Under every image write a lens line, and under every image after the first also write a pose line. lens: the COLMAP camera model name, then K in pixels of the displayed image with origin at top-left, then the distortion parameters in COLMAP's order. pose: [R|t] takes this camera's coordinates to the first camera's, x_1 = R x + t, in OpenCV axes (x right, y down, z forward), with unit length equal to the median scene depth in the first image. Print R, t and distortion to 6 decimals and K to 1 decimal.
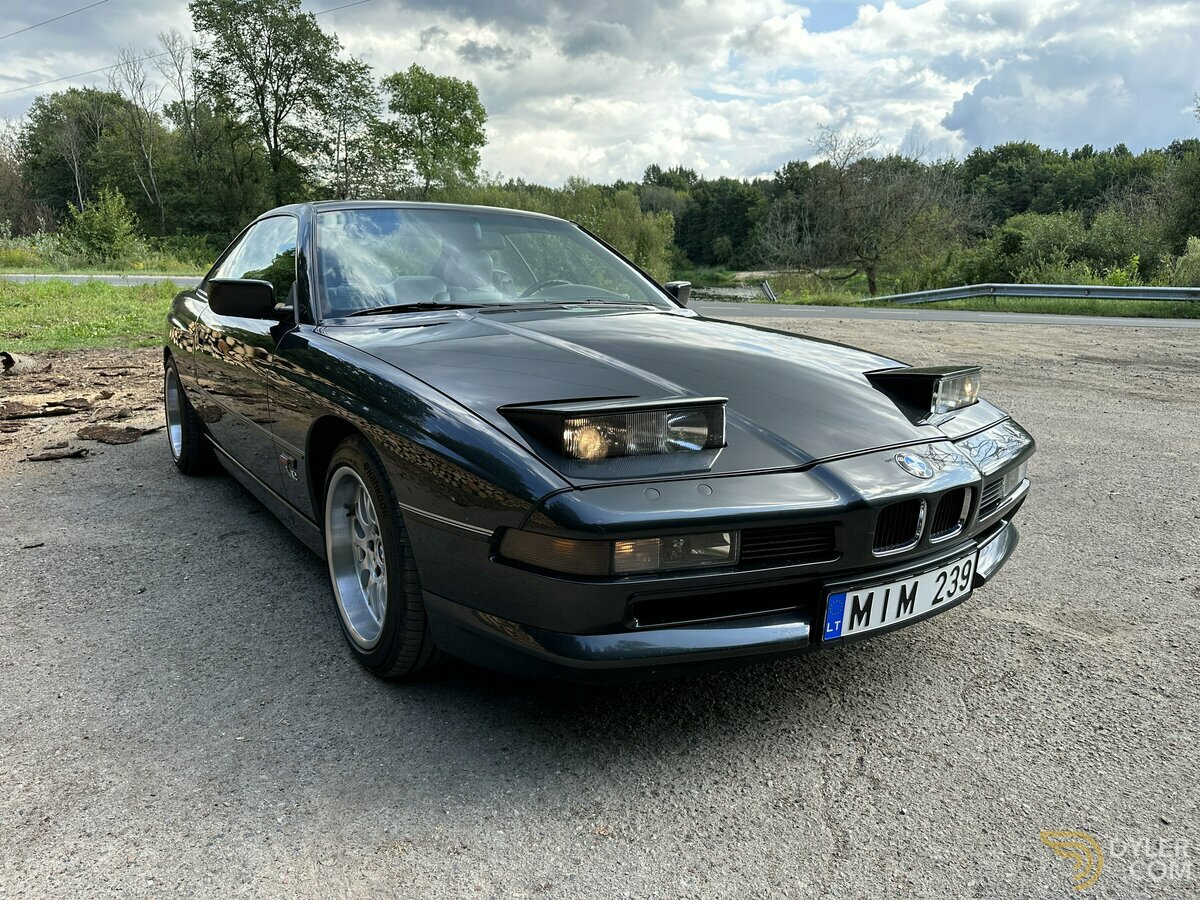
lens RADIAL K [[880.8, 0, 598.0], [0, 880.8, 455.5], [0, 0, 1]] dist [-0.009598, 0.008756]
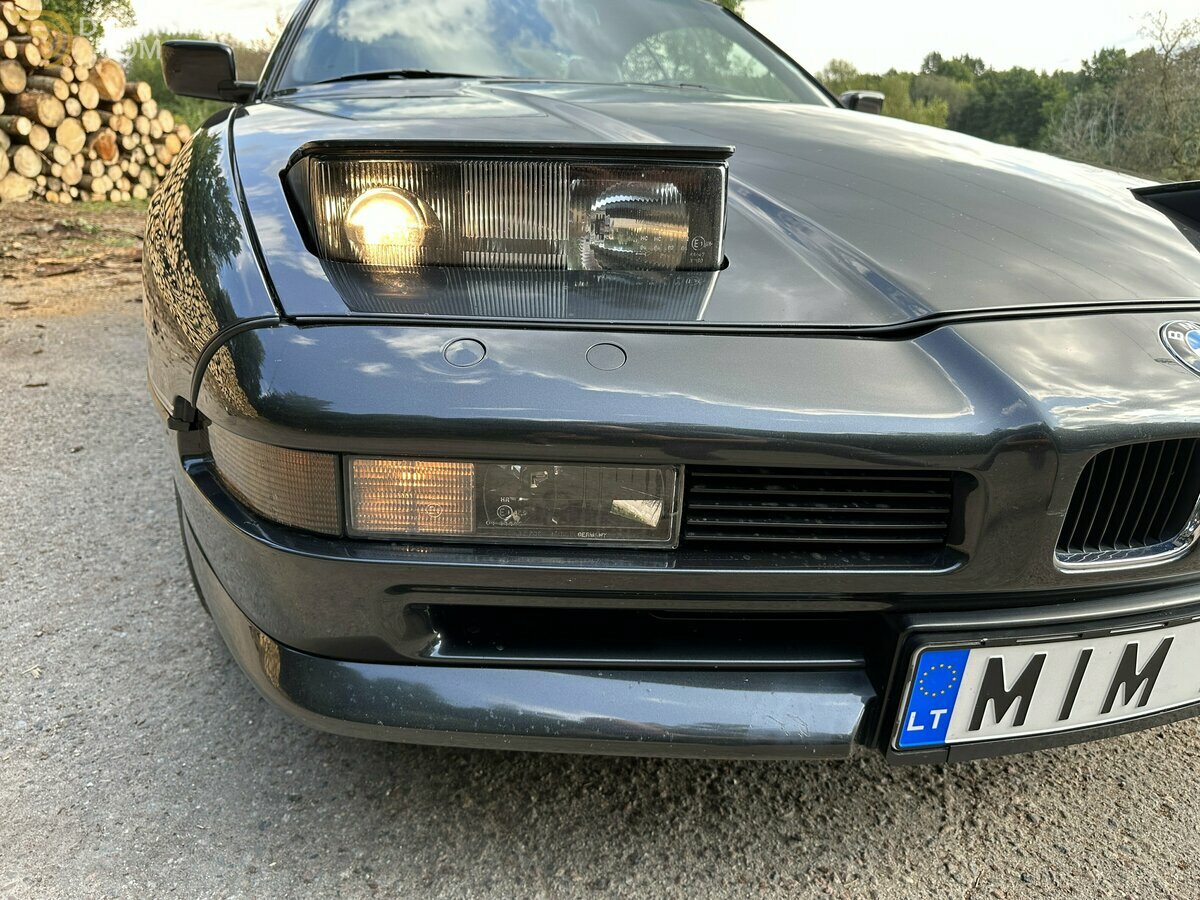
lens RADIAL K [[880.8, 0, 602.0], [0, 880.8, 442.1], [0, 0, 1]] dist [-0.009598, 0.008756]
pose [[0.966225, 0.107941, -0.234003, 0.199670], [-0.083879, 0.990333, 0.110476, 0.031560], [0.243666, -0.087117, 0.965939, 0.567120]]
